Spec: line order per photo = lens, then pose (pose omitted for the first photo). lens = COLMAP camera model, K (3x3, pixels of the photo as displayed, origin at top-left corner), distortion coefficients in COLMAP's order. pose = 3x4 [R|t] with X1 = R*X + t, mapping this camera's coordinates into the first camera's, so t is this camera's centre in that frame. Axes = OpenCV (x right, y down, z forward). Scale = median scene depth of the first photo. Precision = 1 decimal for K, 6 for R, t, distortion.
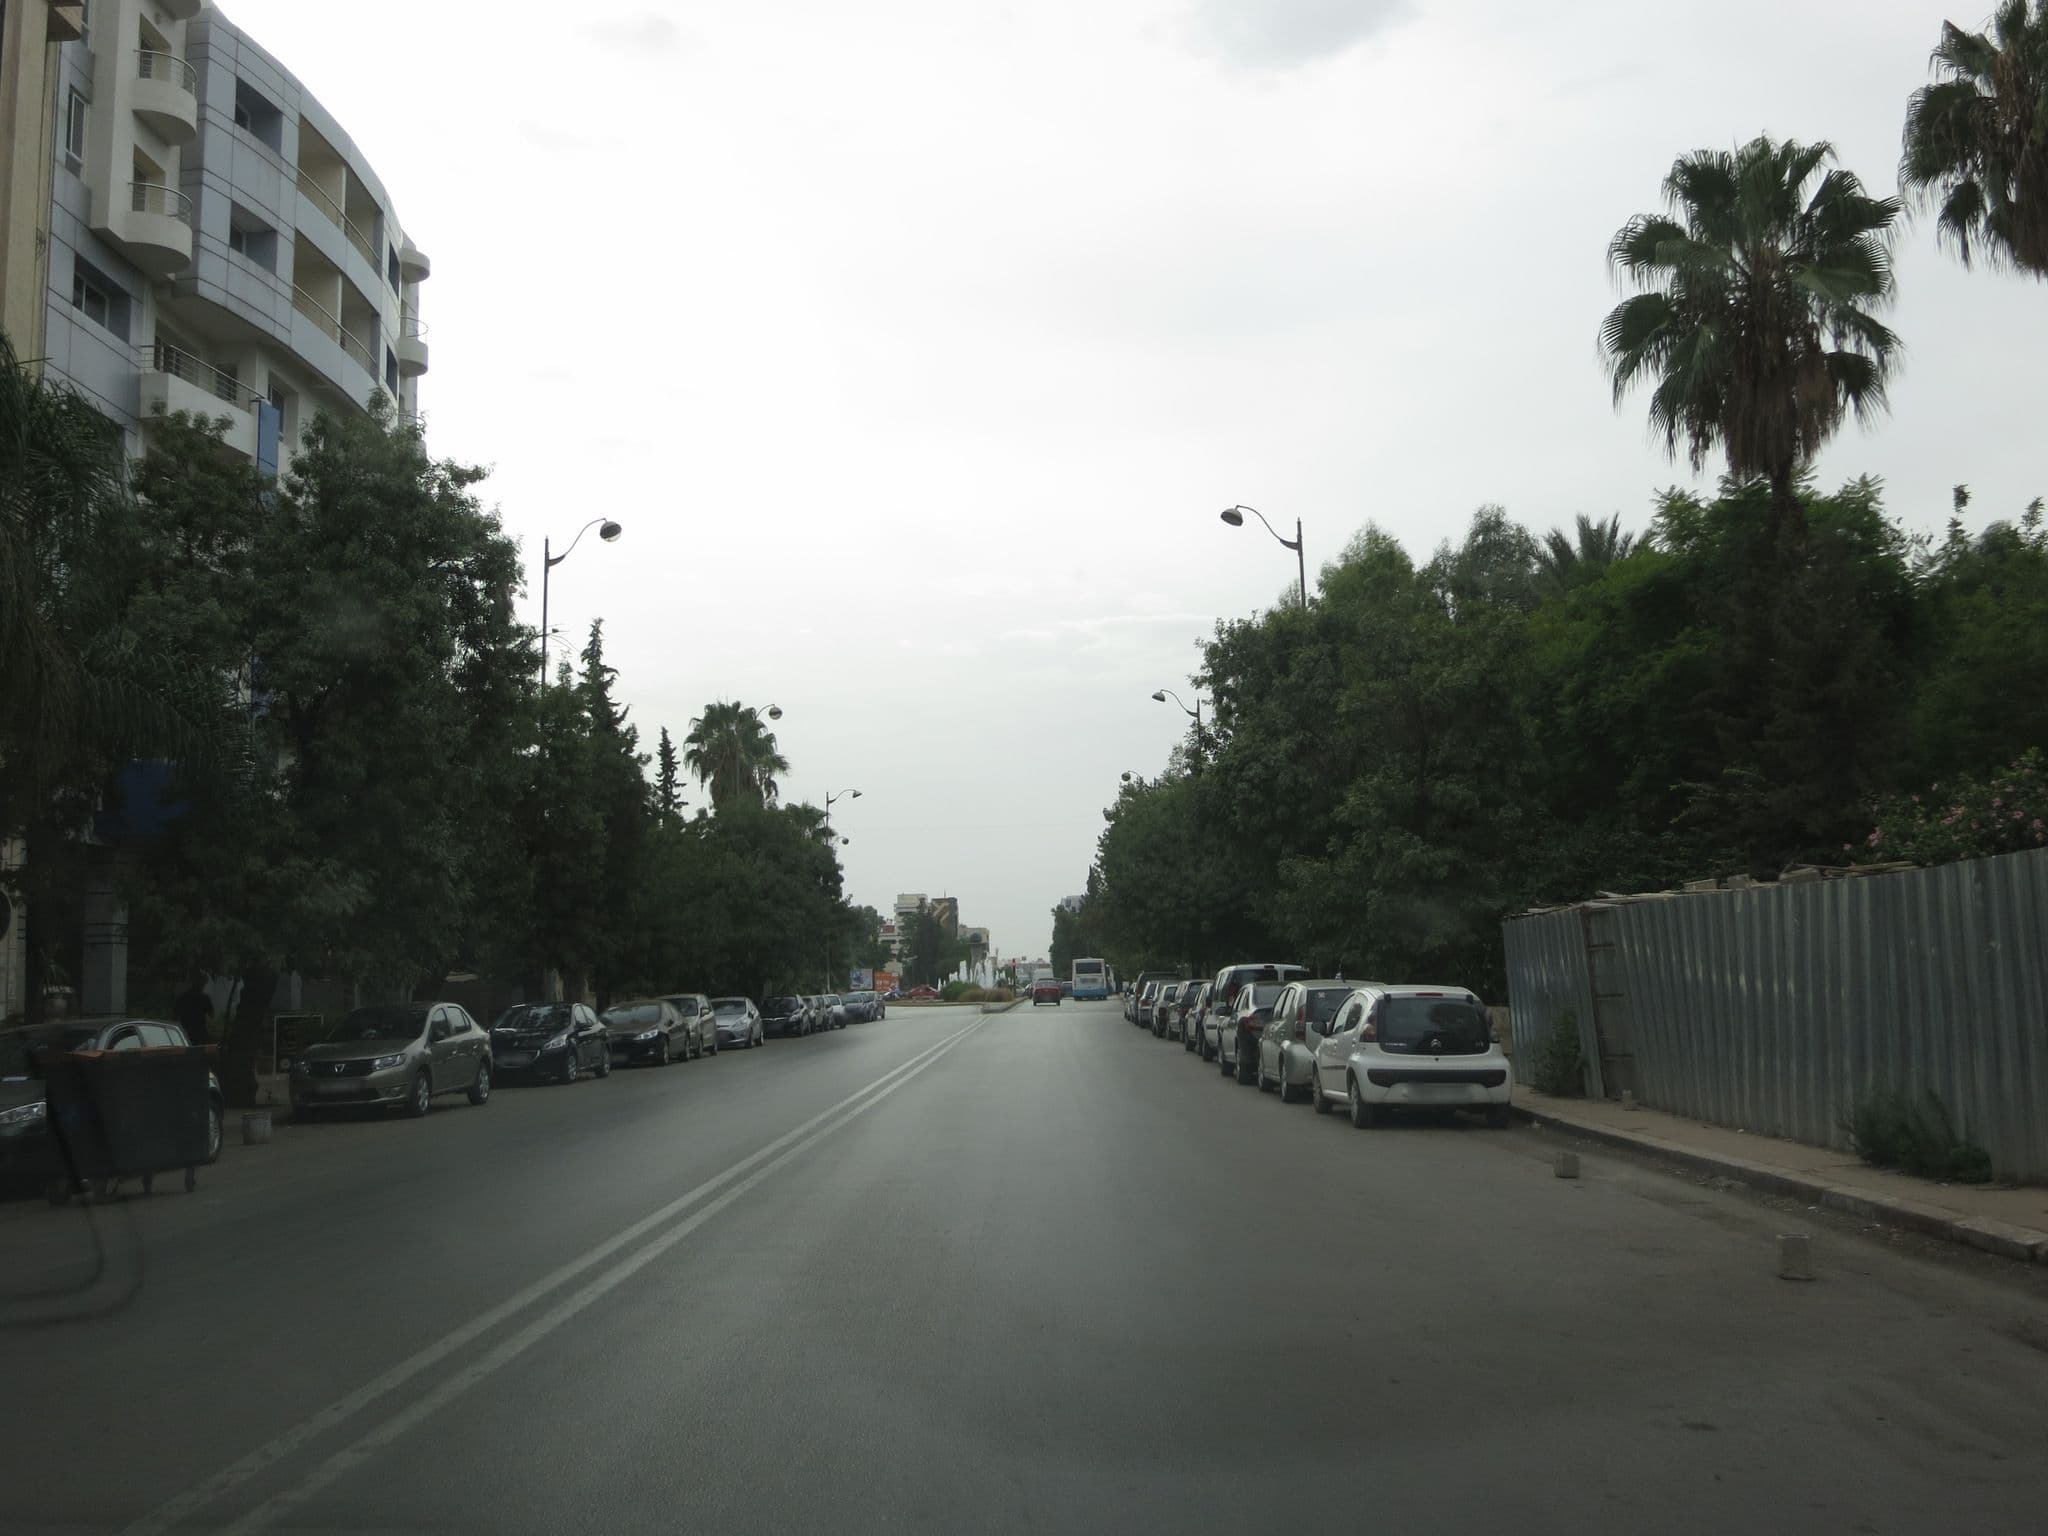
lens RADIAL K [[1930.4, 0, 1024.0], [0, 1930.4, 768.0], [0, 0, 1]] dist [-0.086356, -0.010479]
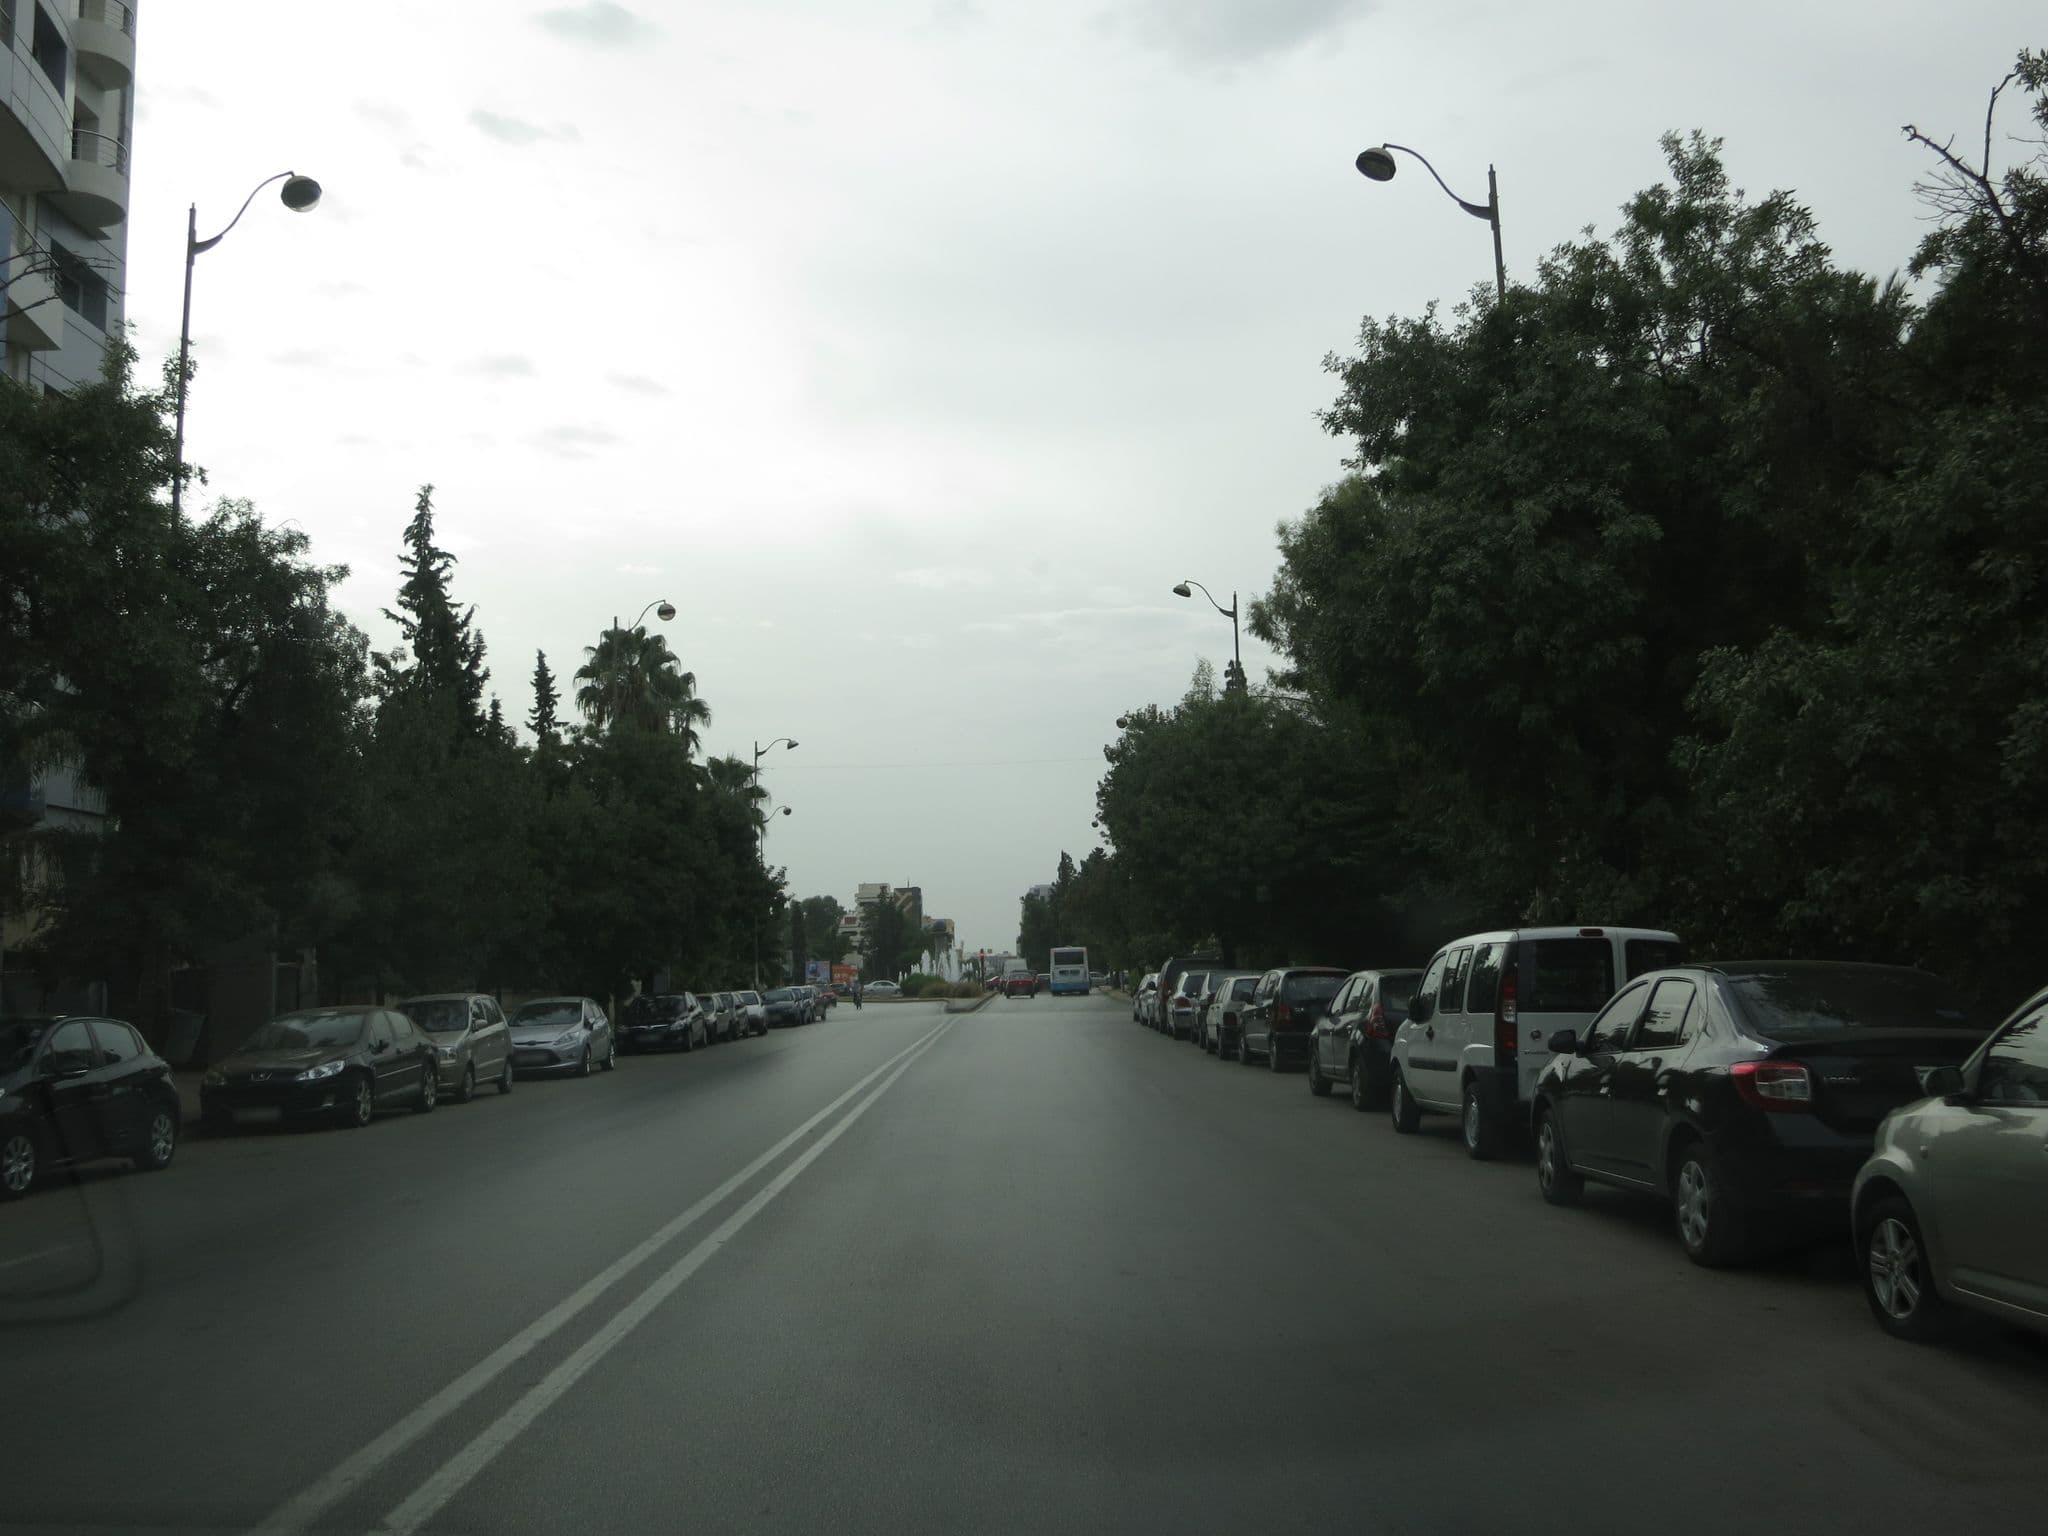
lens RADIAL K [[1930.4, 0, 1024.0], [0, 1930.4, 768.0], [0, 0, 1]] dist [-0.086356, -0.010479]
pose [[0.999833, -0.001476, 0.018201, -0.004553], [0.001409, 0.999992, 0.003698, 0.027219], [-0.018207, -0.003672, 0.999828, 0.241112]]
